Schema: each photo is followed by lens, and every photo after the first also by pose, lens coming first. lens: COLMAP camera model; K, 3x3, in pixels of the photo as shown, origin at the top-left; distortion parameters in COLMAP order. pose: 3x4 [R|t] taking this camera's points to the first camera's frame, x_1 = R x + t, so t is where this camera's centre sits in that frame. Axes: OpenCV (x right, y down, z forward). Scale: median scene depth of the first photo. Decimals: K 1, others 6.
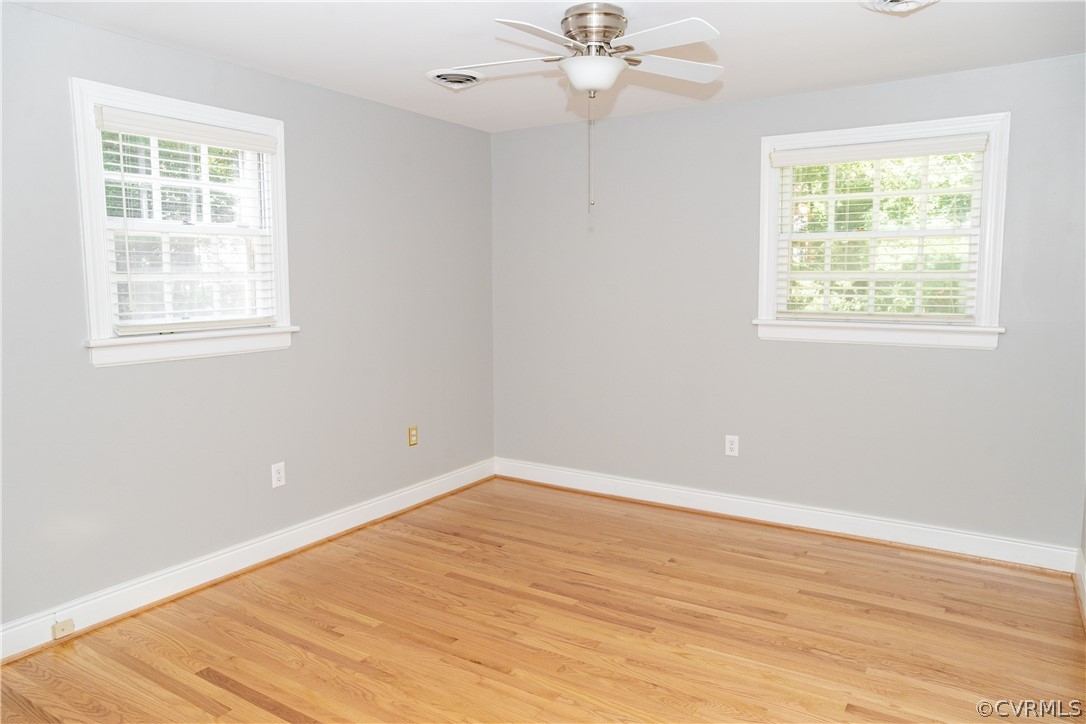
lens RADIAL K [[727.3, 0, 543.0], [0, 727.3, 362.0], [0, 0, 1]] dist [-0.082846, 0.083811]
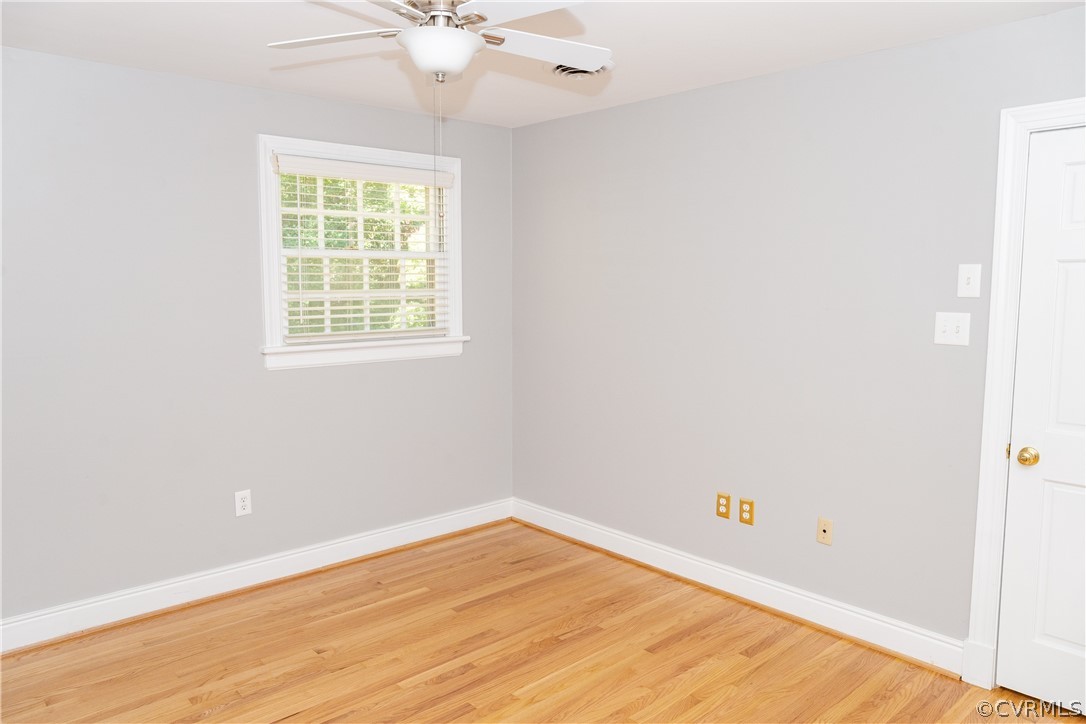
lens RADIAL K [[751.5, 0, 538.9], [0, 751.5, 358.3], [0, 0, 1]] dist [-0.078432, 0.089069]
pose [[0.271485, -0.092456, 0.957992, -0.601539], [0.108883, 0.991935, 0.064875, -0.089270], [-0.956264, 0.086696, 0.279362, 0.584758]]
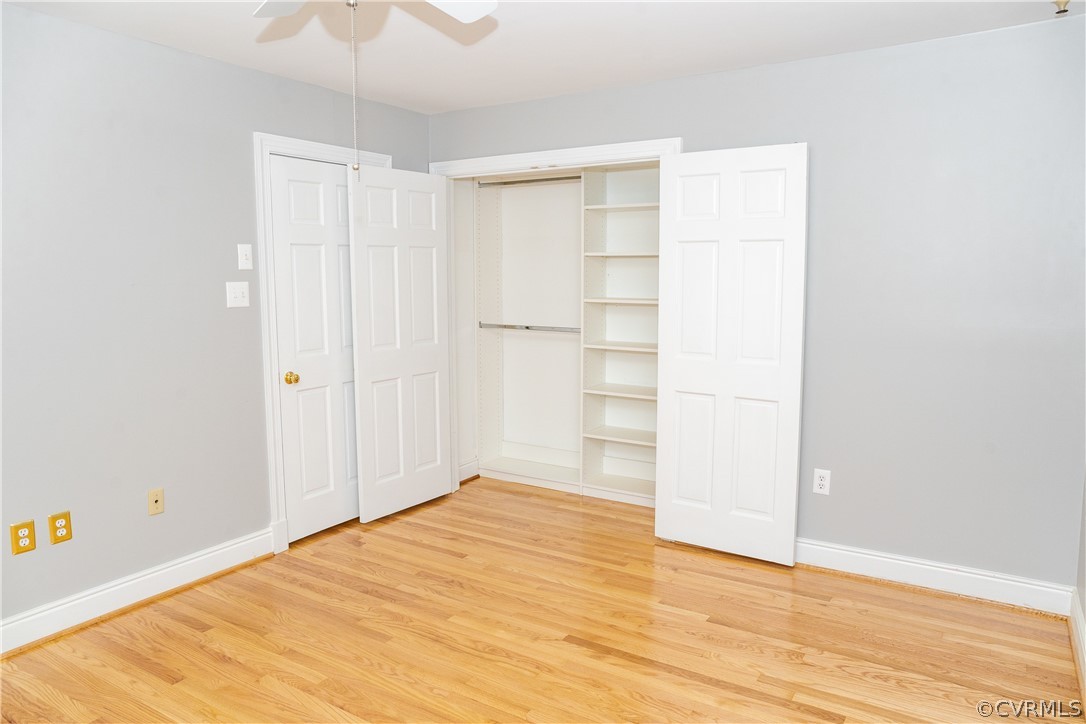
lens RADIAL K [[751.5, 0, 538.9], [0, 751.5, 358.3], [0, 0, 1]] dist [-0.078432, 0.089069]
pose [[-0.999975, 0.002101, 0.006798, -0.087646], [0.003630, 0.972382, 0.233366, -0.181008], [-0.006120, 0.233385, -0.972365, 1.471468]]
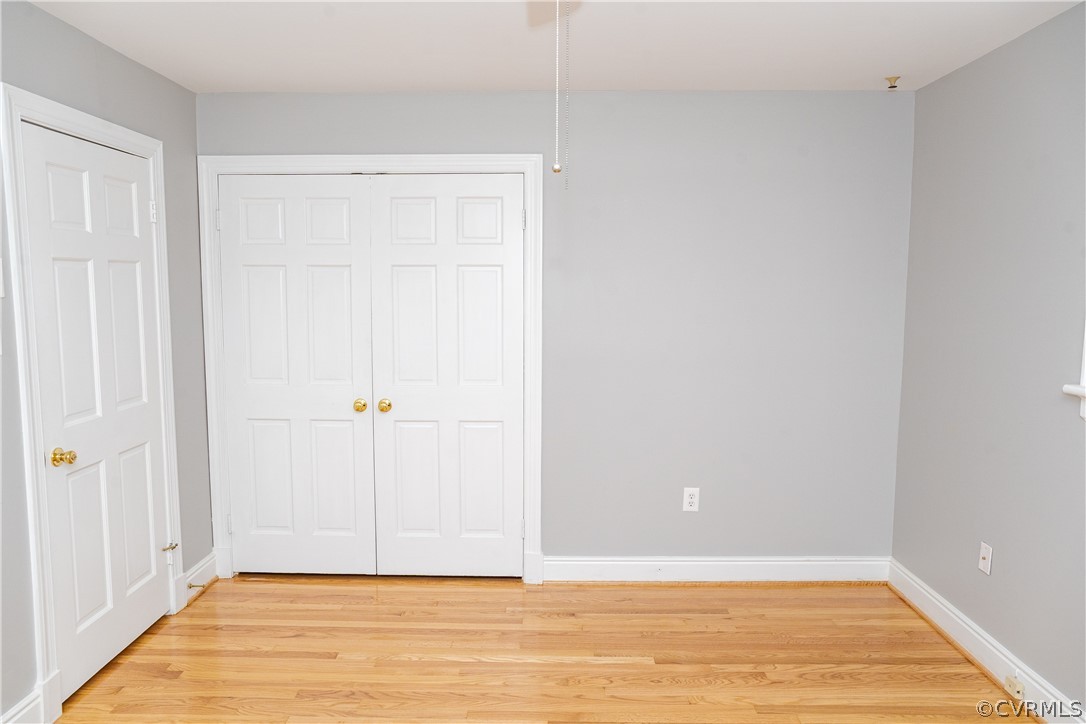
lens RADIAL K [[751.5, 0, 538.9], [0, 751.5, 358.3], [0, 0, 1]] dist [-0.078432, 0.089069]
pose [[-0.852562, 0.048933, -0.520331, 0.291222], [-0.066309, 0.977433, 0.200568, -0.170964], [0.518403, 0.205499, -0.830077, 1.224364]]
